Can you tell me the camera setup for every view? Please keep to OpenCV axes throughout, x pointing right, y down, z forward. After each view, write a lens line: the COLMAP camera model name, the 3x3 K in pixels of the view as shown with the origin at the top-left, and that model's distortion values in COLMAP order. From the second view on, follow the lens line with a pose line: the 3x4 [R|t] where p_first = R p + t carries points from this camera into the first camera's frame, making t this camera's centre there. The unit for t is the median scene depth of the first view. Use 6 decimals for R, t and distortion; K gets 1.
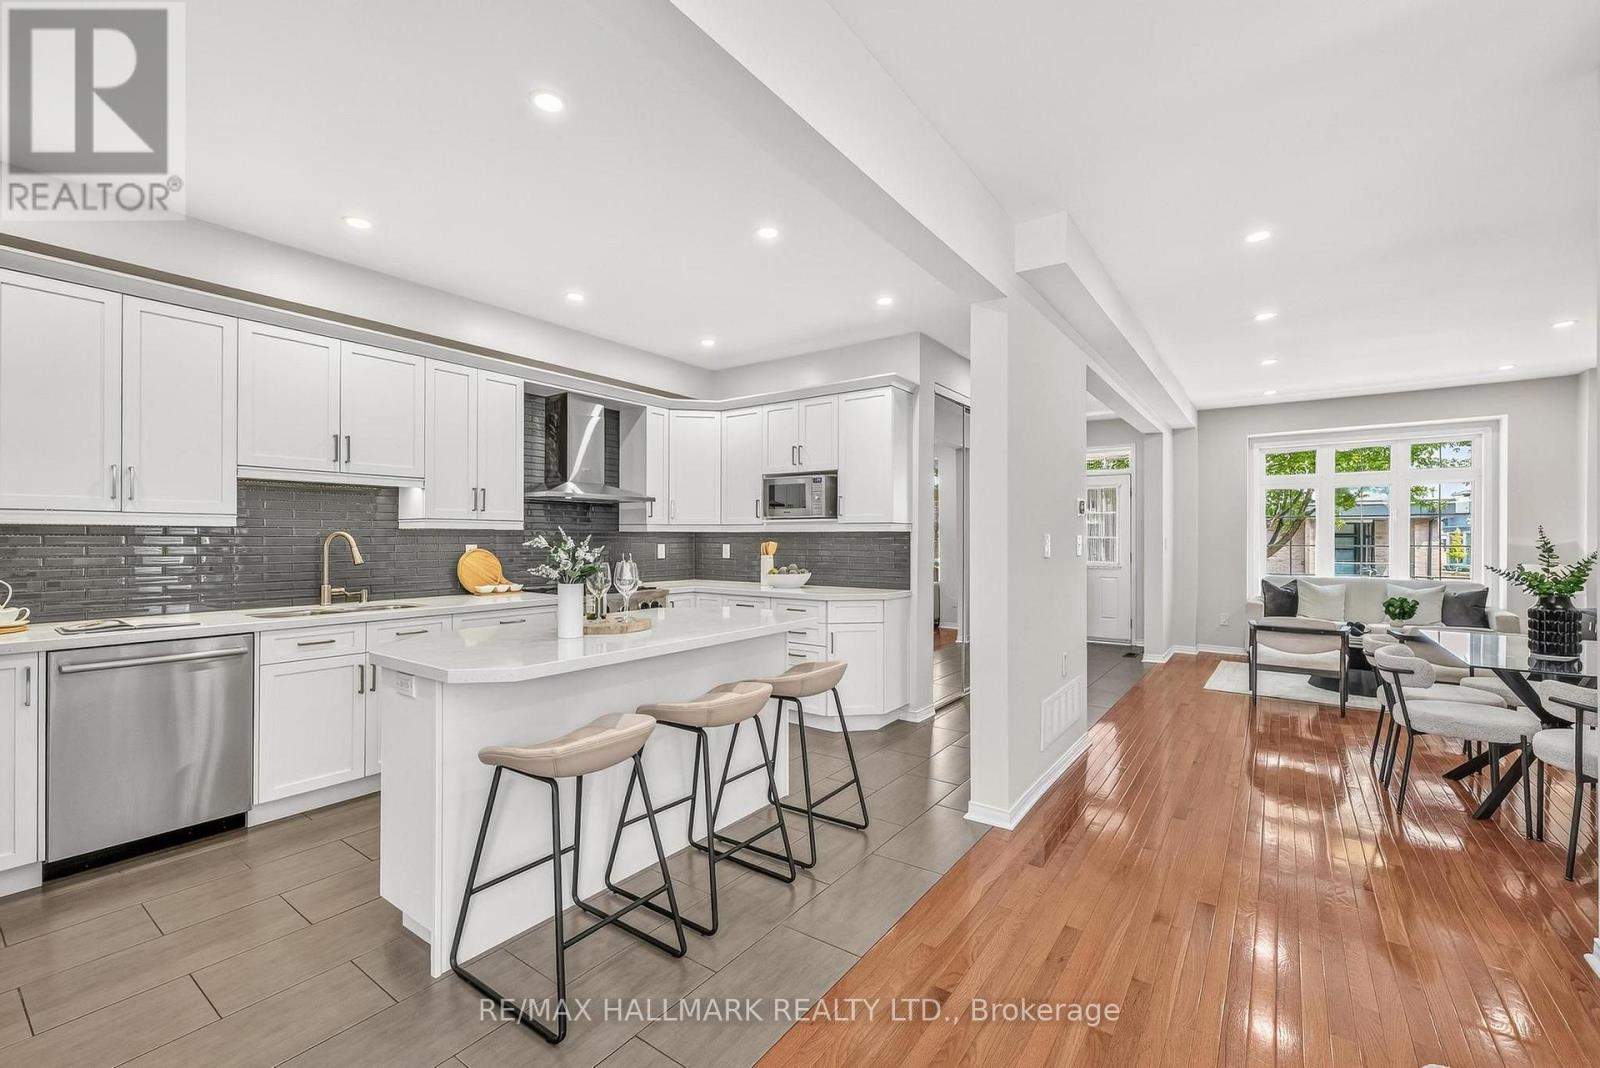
lens RADIAL K [[667.3, 0, 799.1], [0, 667.3, 537.9], [0, 0, 1]] dist [0.000636, 0.000015]
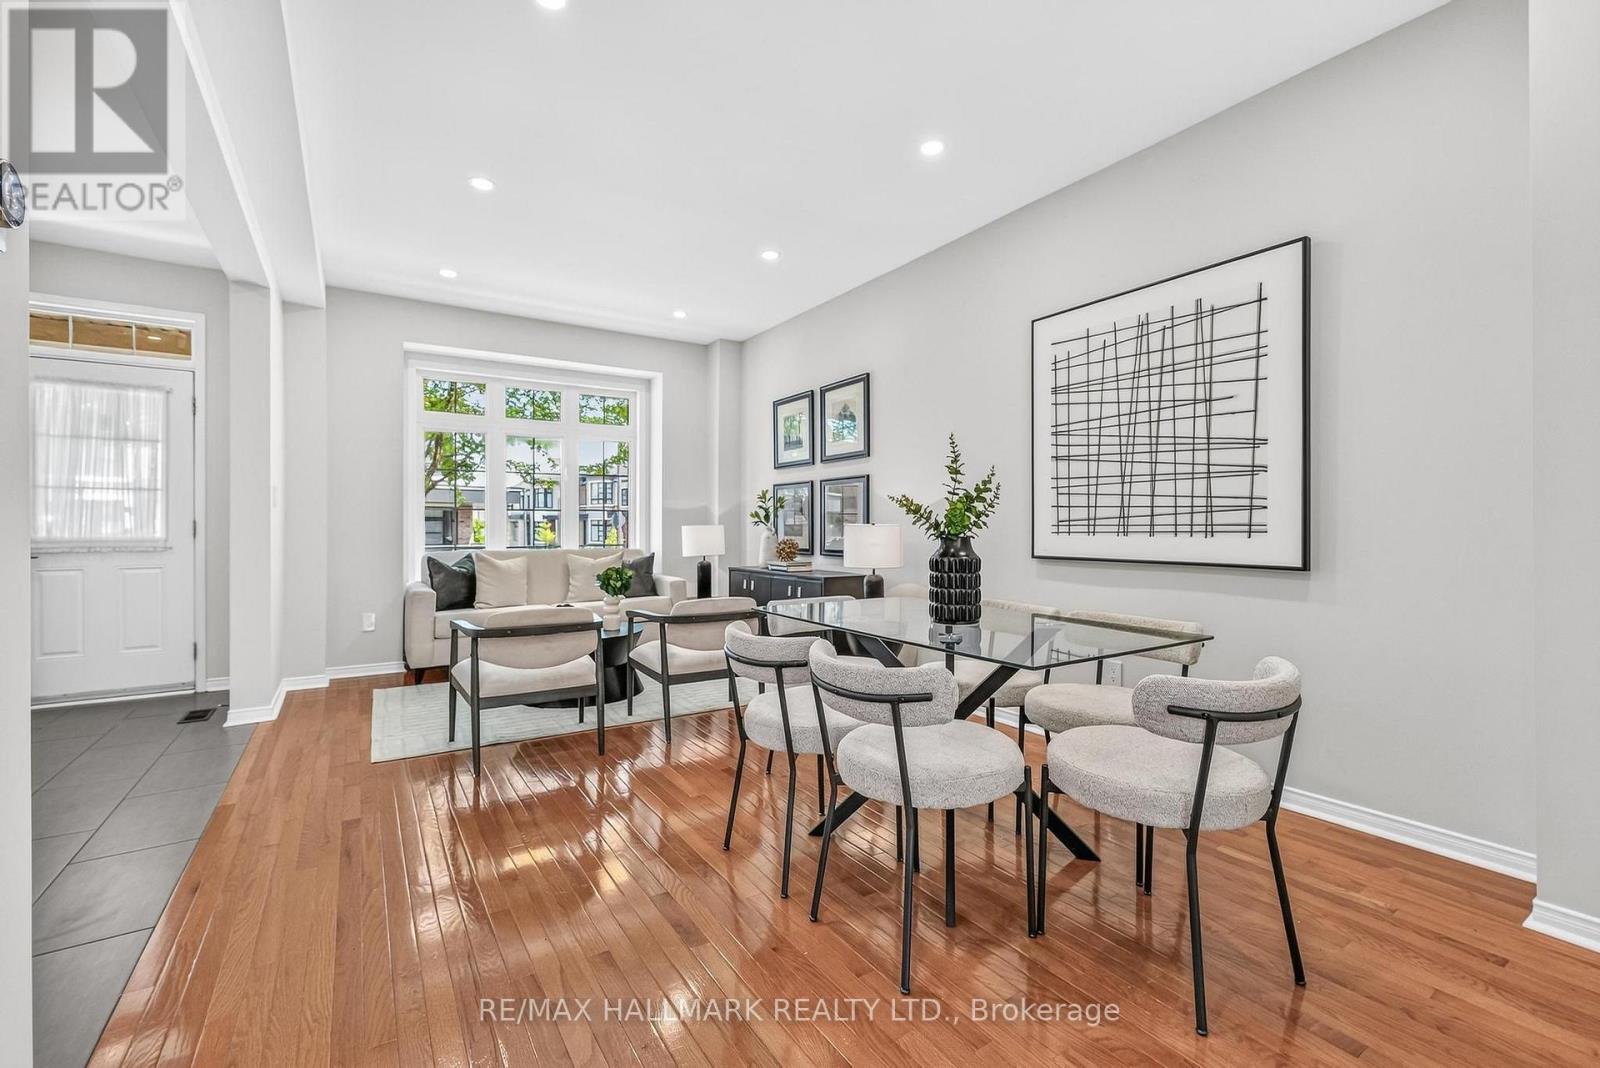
lens RADIAL K [[678.1, 0, 803.4], [0, 678.1, 525.4], [0, 0, 1]] dist [0.000563, 0.000144]
pose [[0.356181, -0.000394, 0.934417, 0.266189], [0.004101, 0.999991, -0.001142, 0.047902], [-0.934408, 0.004239, 0.356180, 0.573925]]
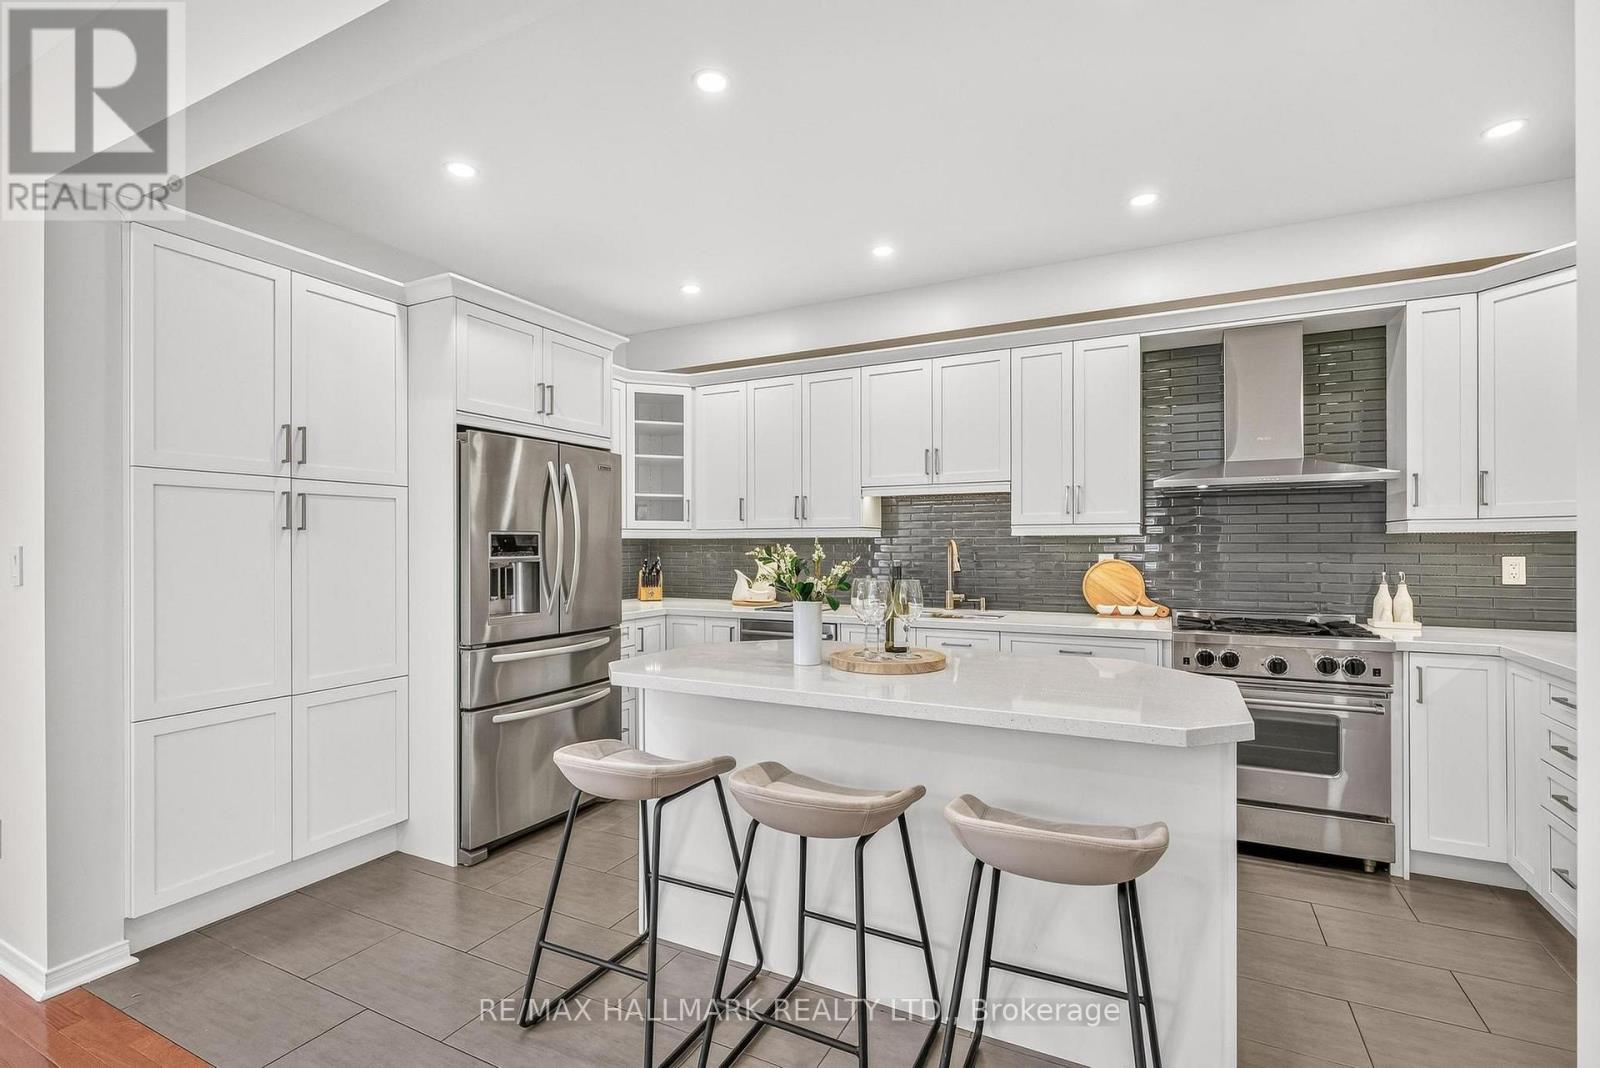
lens RADIAL K [[737.5, 0, 800.0], [0, 737.5, 534.0], [0, 0, 1]] dist [0.001063, 0.000146]
pose [[0.155920, -0.018418, -0.987598, 0.304640], [0.002227, 0.999830, -0.018294, 0.001414], [0.987767, 0.000653, 0.155934, 0.433192]]
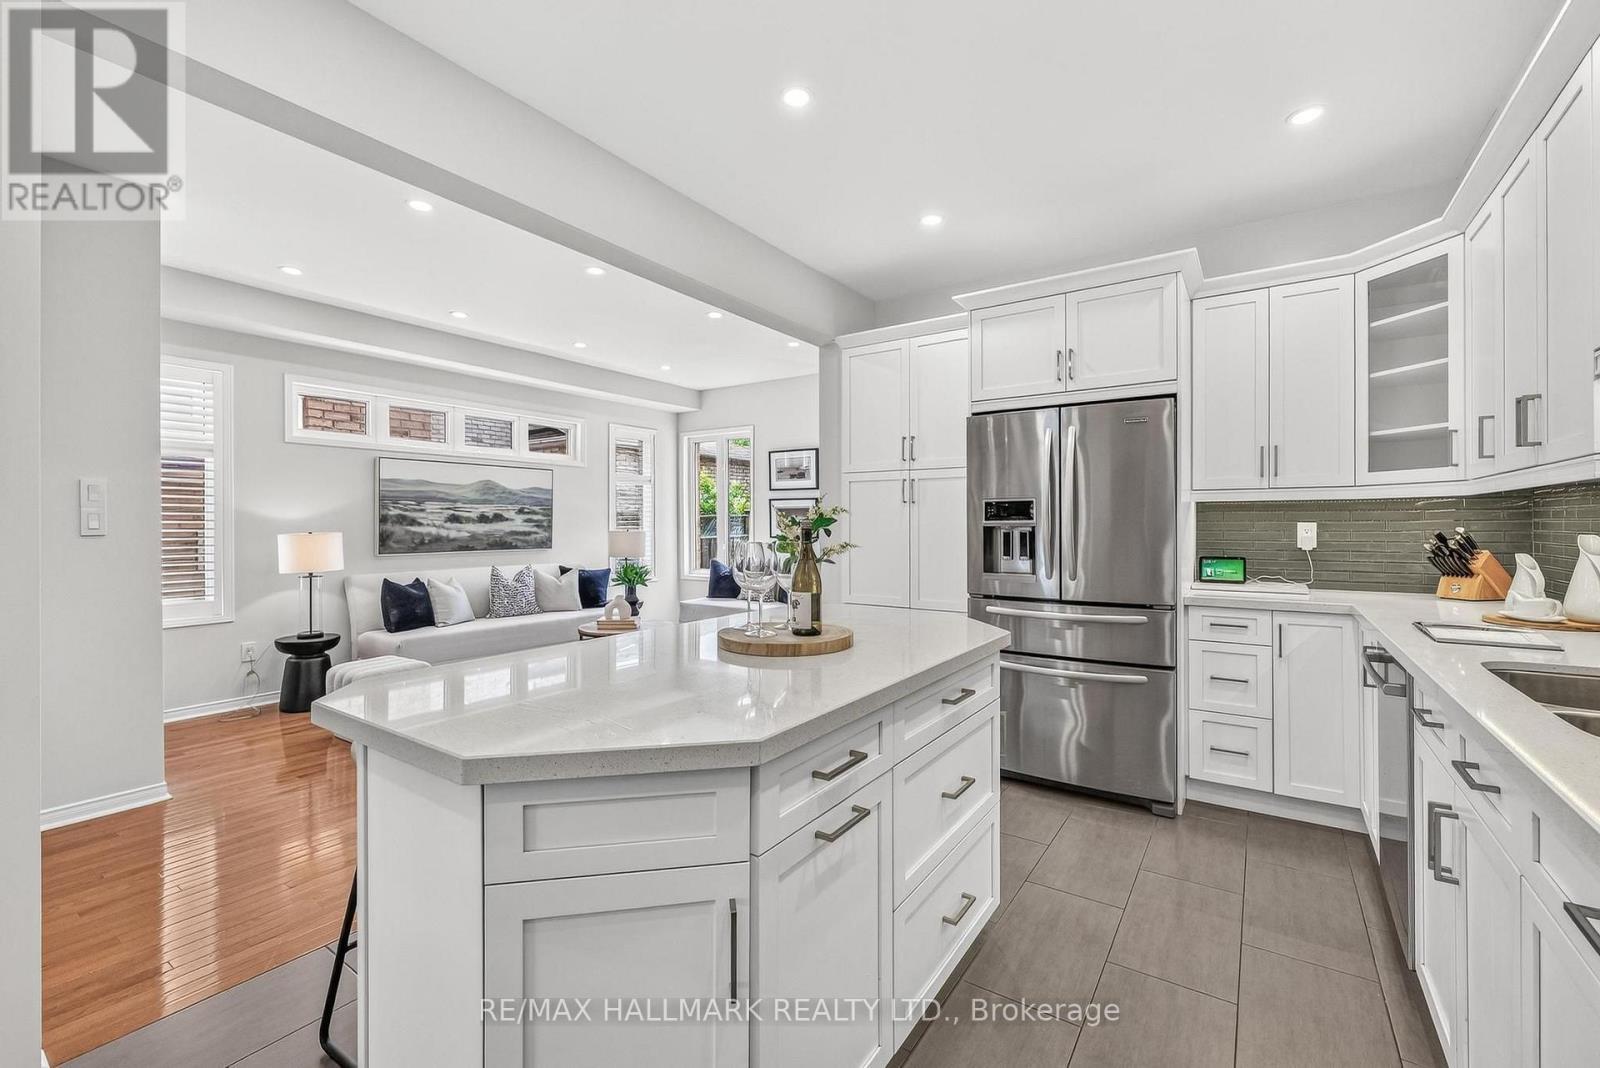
lens RADIAL K [[678.1, 0, 803.4], [0, 678.1, 525.4], [0, 0, 1]] dist [0.000563, 0.000144]
pose [[-0.999551, 0.000572, -0.029941, -0.156852], [0.000349, 0.999972, 0.007444, 0.007899], [0.029945, 0.007431, -0.999524, 0.942942]]
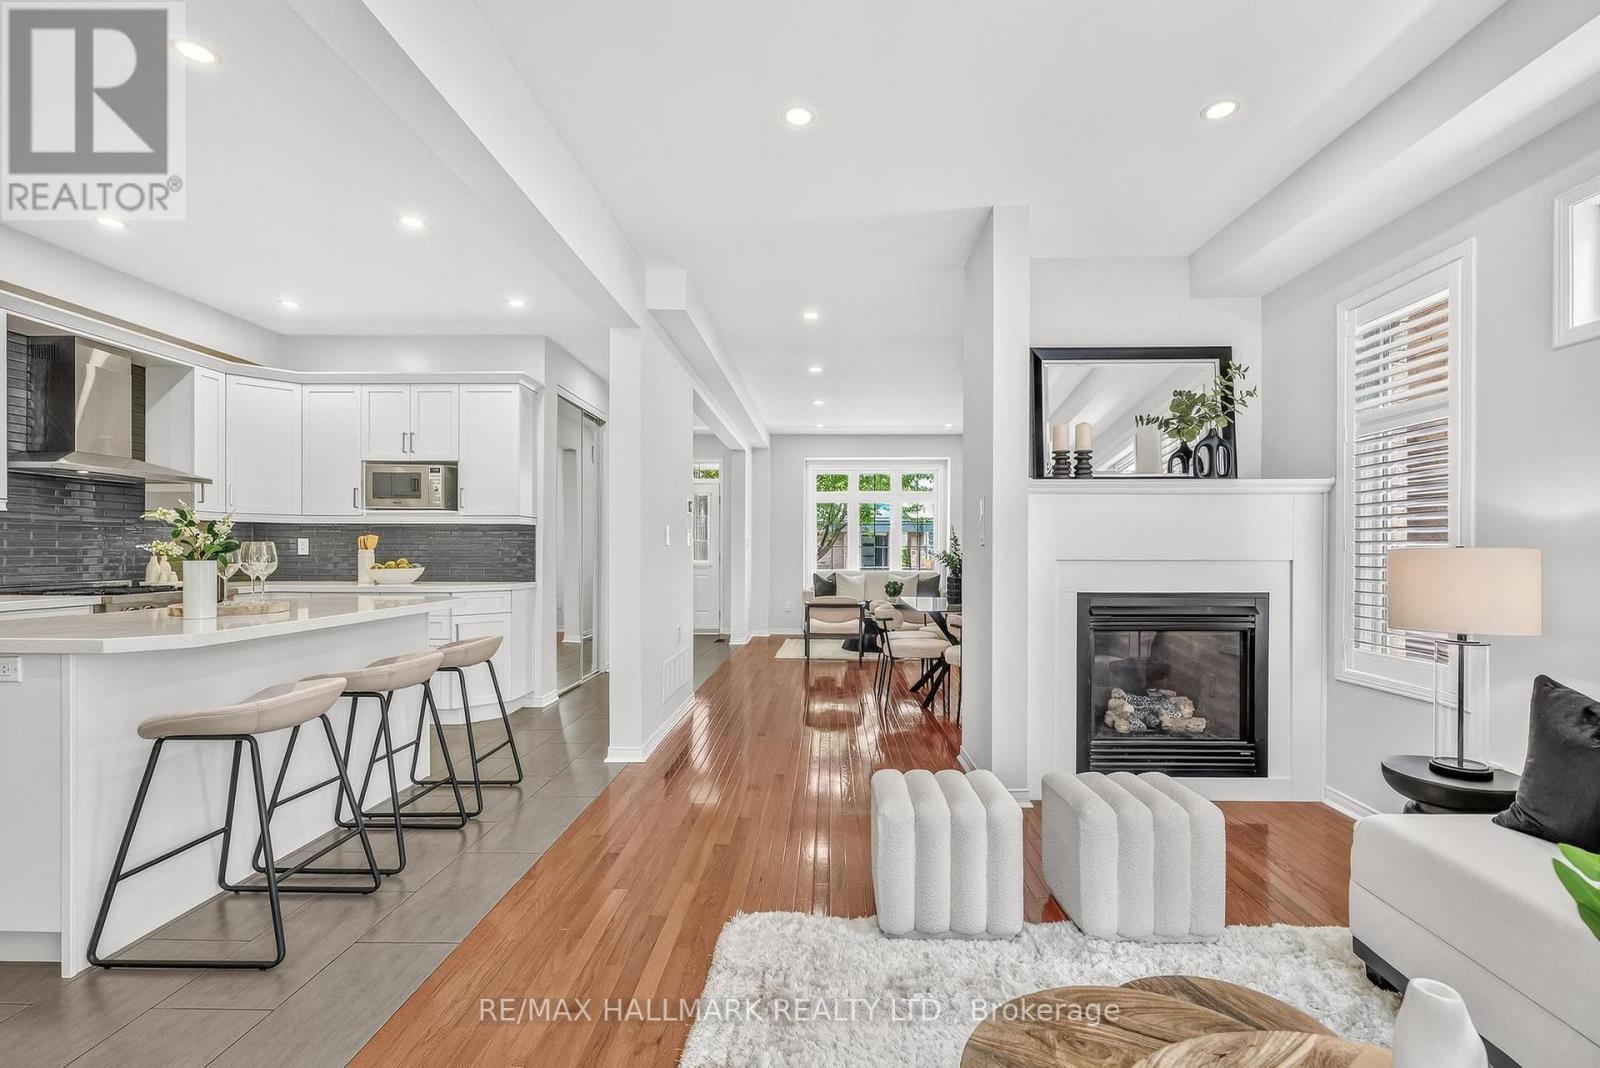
lens RADIAL K [[710.2, 0, 815.8], [0, 710.2, 553.0], [0, 0, 1]] dist [-0.002399, -0.000462]
pose [[0.821043, -0.000893, 0.570865, -0.103725], [-0.002156, 0.999987, 0.004665, 0.026480], [-0.570862, -0.005061, 0.821031, -0.156358]]
